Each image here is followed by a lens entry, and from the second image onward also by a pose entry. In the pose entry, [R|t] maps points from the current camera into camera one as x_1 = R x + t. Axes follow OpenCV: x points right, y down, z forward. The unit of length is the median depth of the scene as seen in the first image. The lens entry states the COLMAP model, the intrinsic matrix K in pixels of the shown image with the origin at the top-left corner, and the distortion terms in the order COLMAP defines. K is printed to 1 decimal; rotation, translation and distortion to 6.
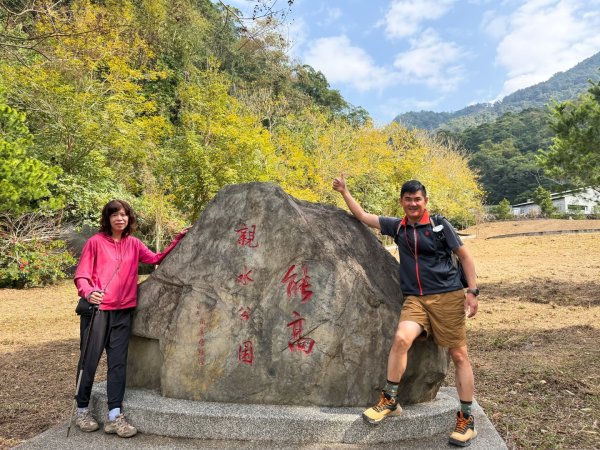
lens RADIAL K [[418.6, 0, 281.2], [0, 418.6, 226.4], [0, 0, 1]] dist [0.004328, -0.006044]
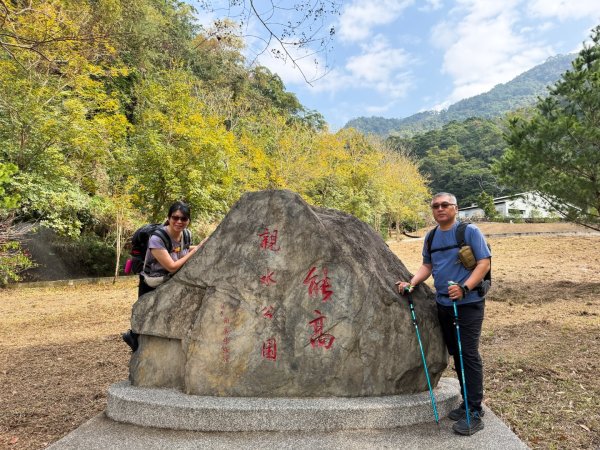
lens RADIAL K [[418.6, 0, 281.2], [0, 418.6, 226.4], [0, 0, 1]] dist [0.004328, -0.006044]
pose [[0.994441, 0.006757, 0.105076, -0.158418], [-0.006417, 0.999973, -0.003576, -0.007727], [-0.105098, 0.002882, 0.994458, -0.060169]]
